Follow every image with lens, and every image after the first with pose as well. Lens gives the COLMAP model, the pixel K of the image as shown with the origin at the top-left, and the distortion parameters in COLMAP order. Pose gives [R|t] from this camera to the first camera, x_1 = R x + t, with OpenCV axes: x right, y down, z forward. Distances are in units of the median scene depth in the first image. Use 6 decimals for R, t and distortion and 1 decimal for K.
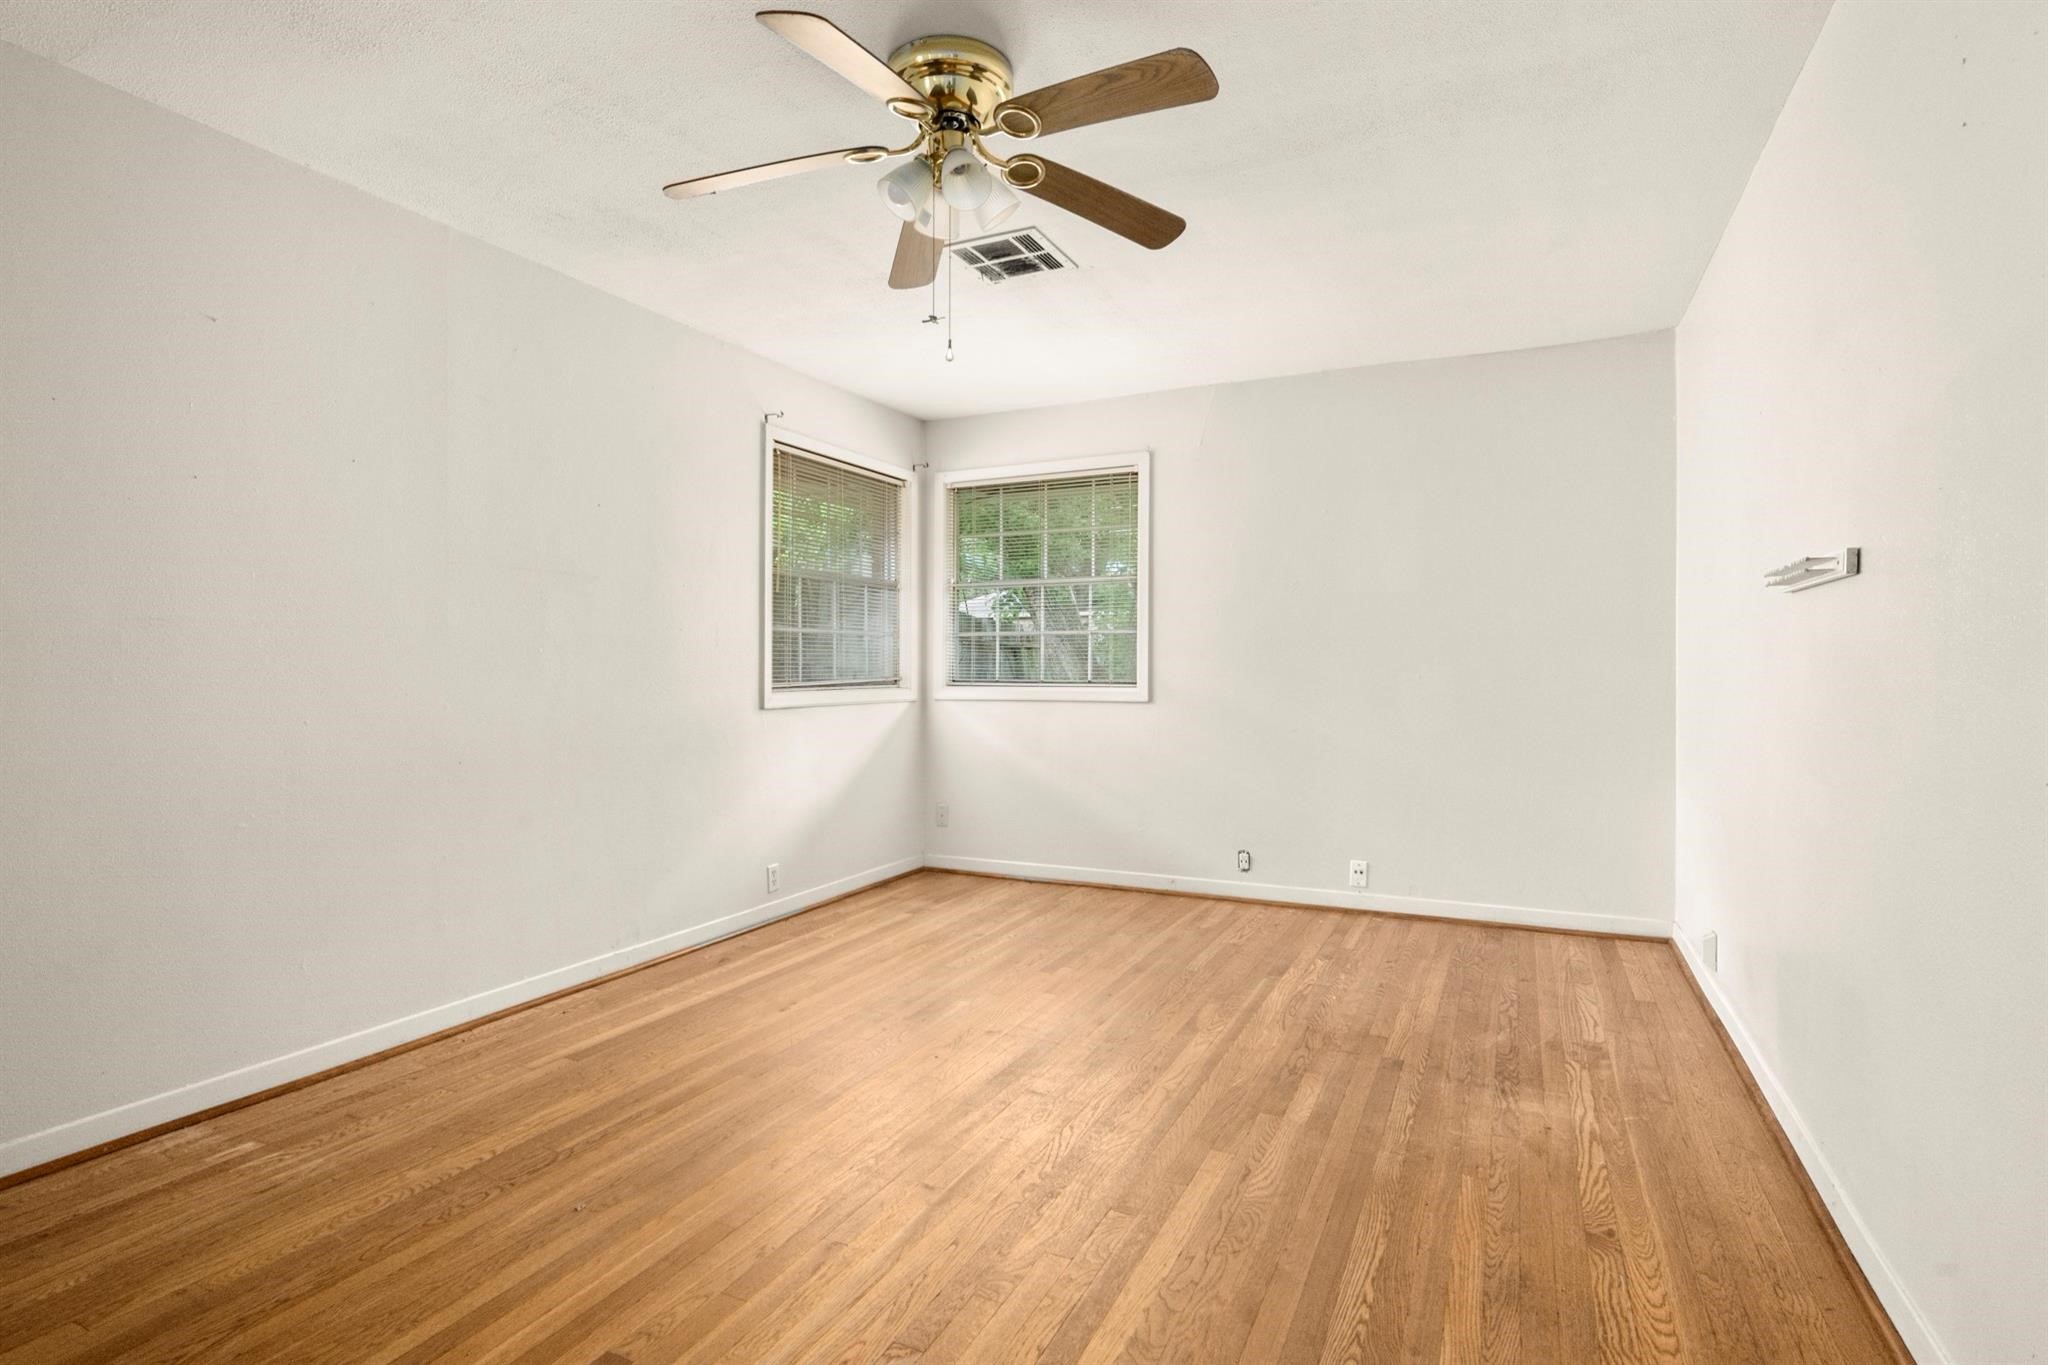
lens RADIAL K [[1021.6, 0, 1040.6], [0, 1021.6, 681.7], [0, 0, 1]] dist [-0.003724, 0.000534]
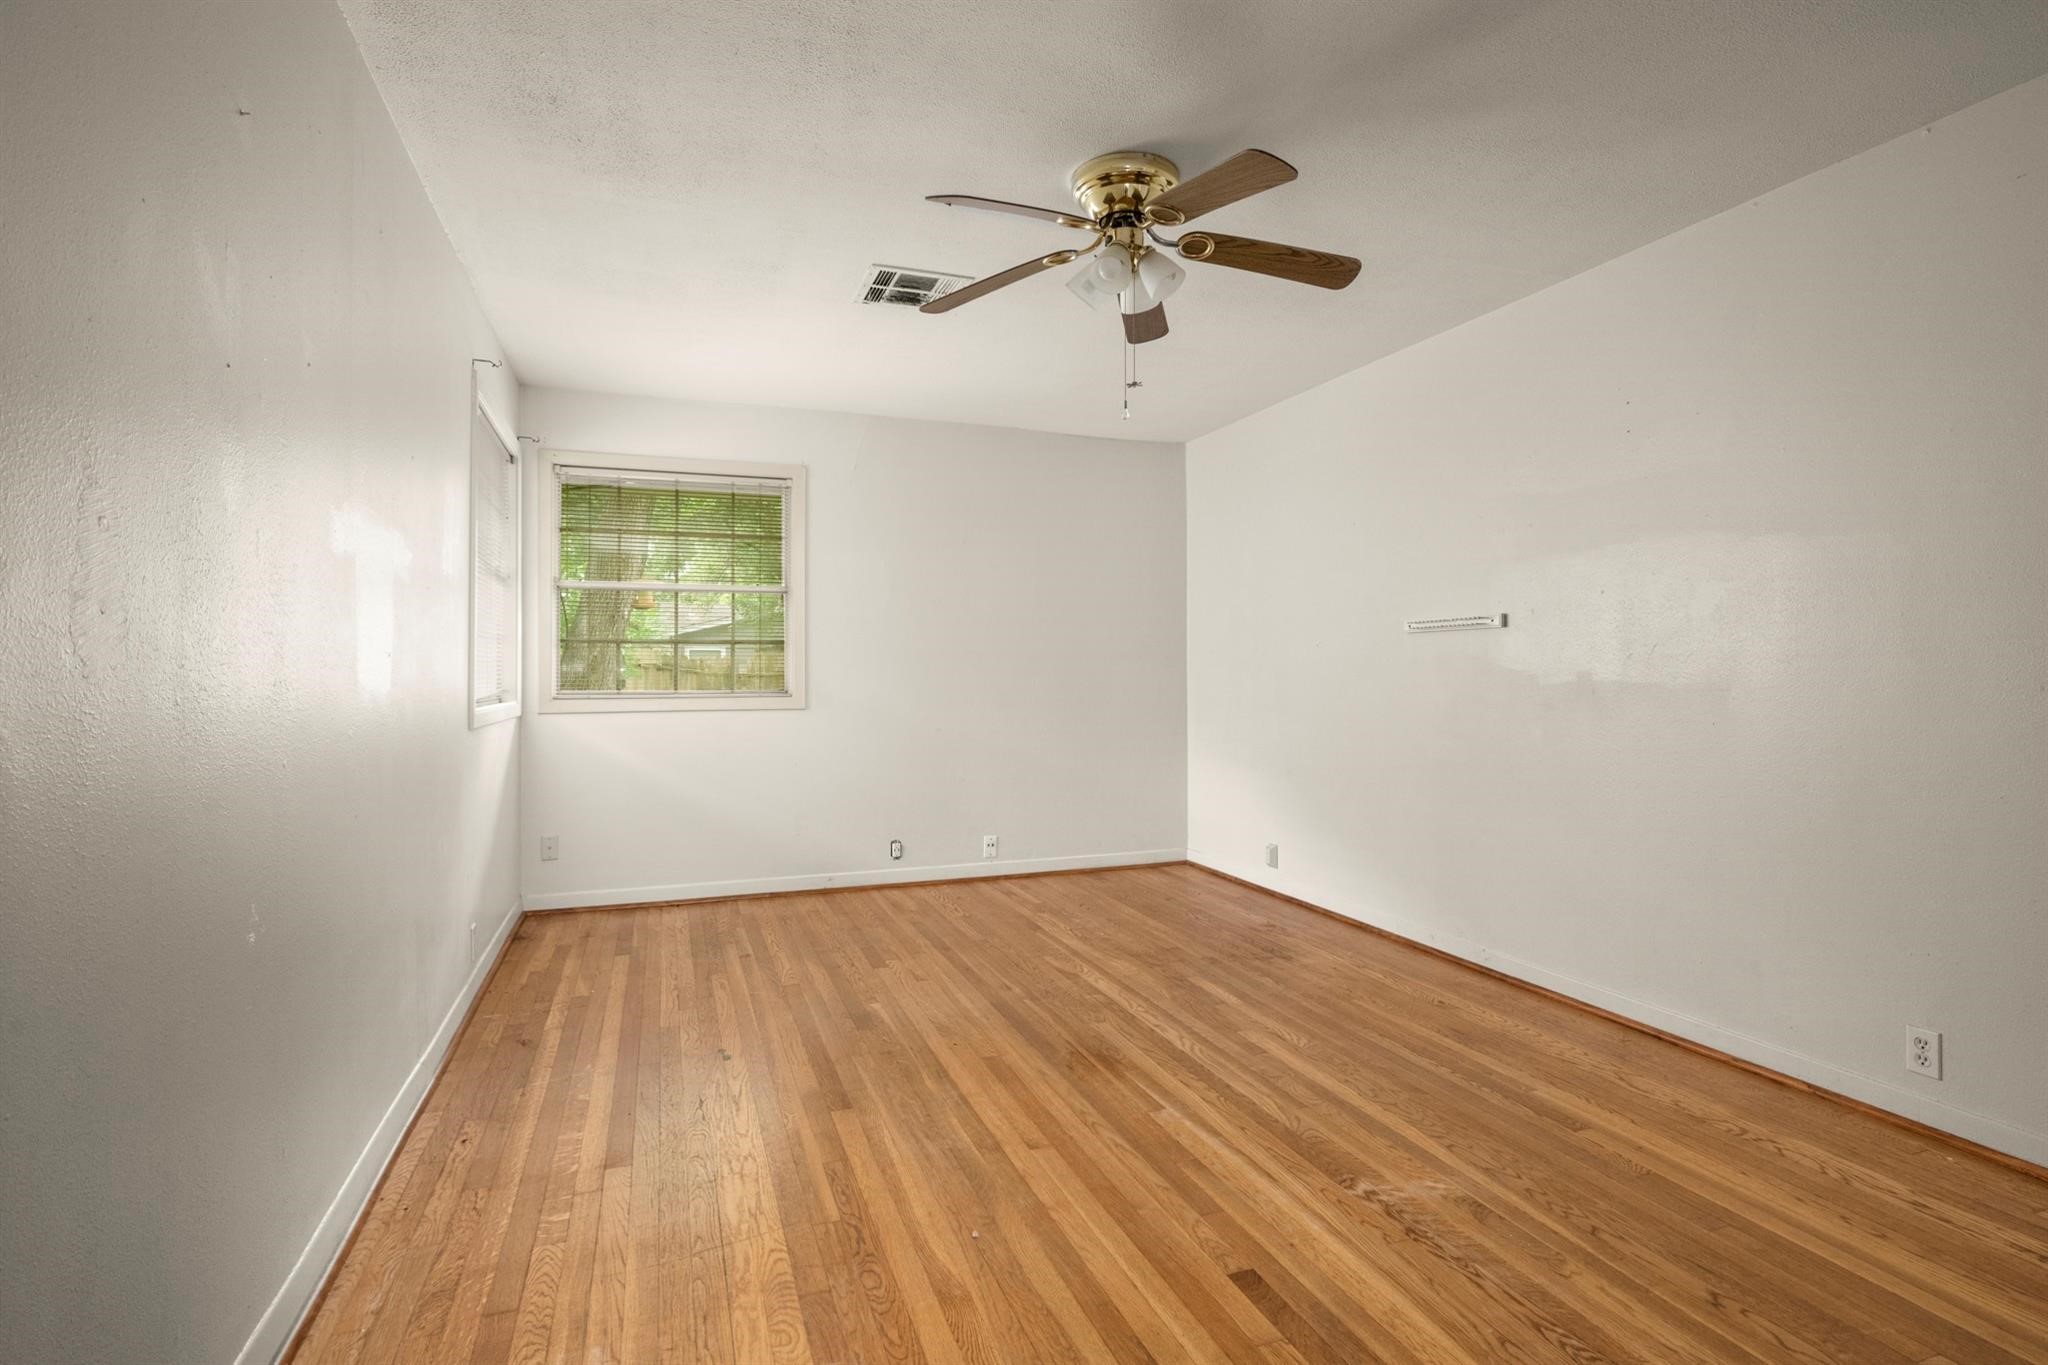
lens RADIAL K [[1021.6, 0, 1031.2], [0, 1021.6, 683.0], [0, 0, 1]] dist [-0.003724, 0.000534]
pose [[0.691637, -0.008565, 0.722194, -0.823943], [0.011959, 0.999928, 0.000406, -0.007028], [-0.722146, 0.008356, 0.691690, 0.211091]]
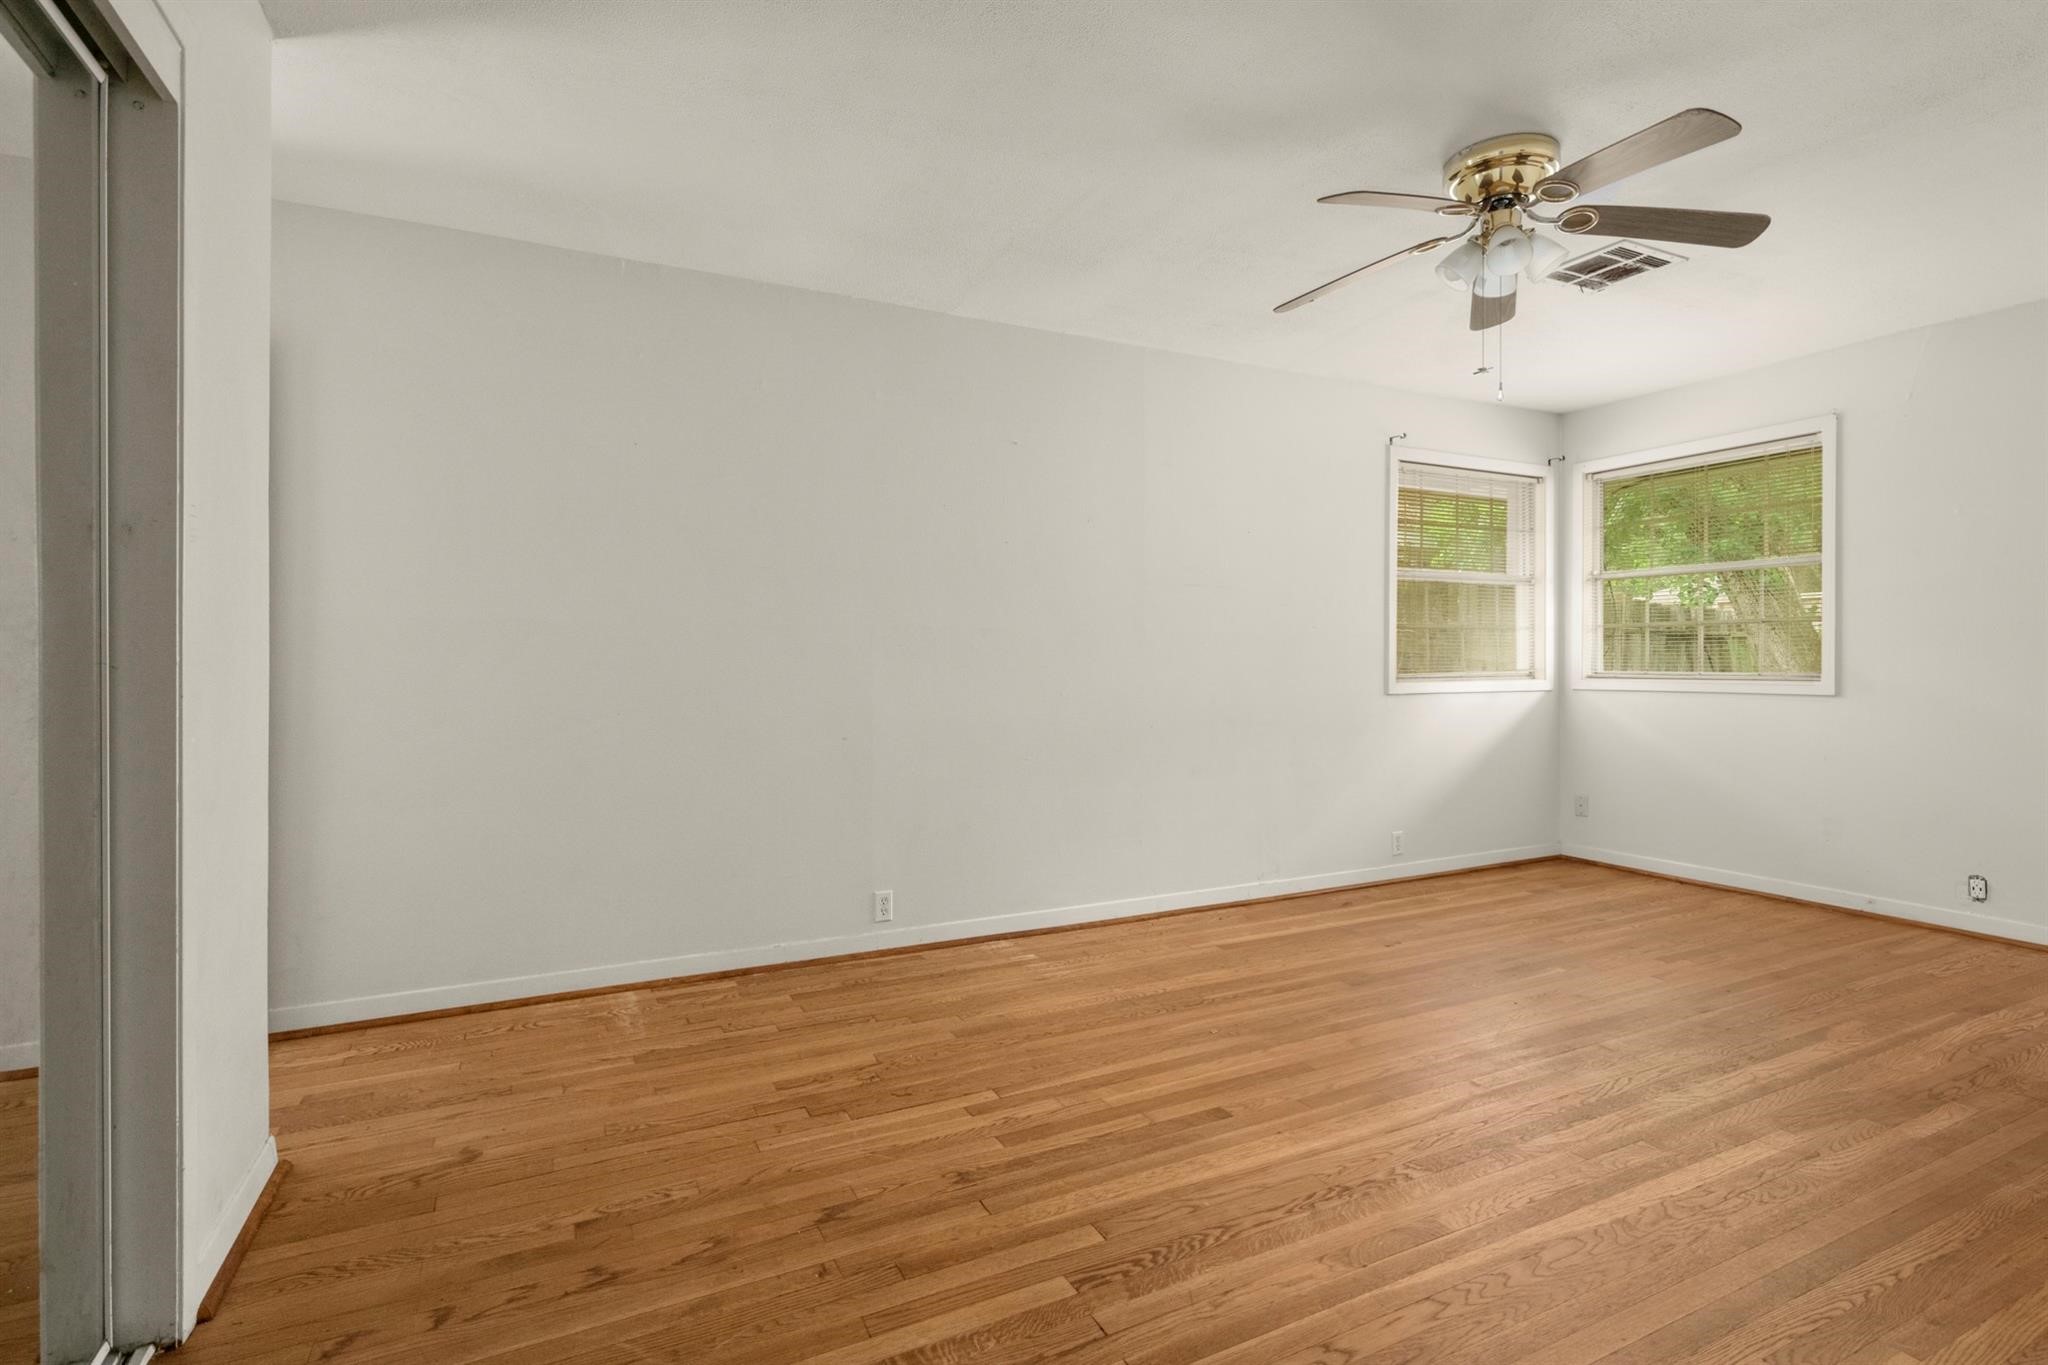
lens RADIAL K [[1021.6, 0, 1015.5], [0, 1021.6, 661.7], [0, 0, 1]] dist [-0.003724, 0.000534]
pose [[0.780611, -0.001833, -0.625014, 0.172377], [-0.005910, 0.999929, -0.010313, 0.005910], [0.624989, 0.011745, 0.780545, -0.228560]]
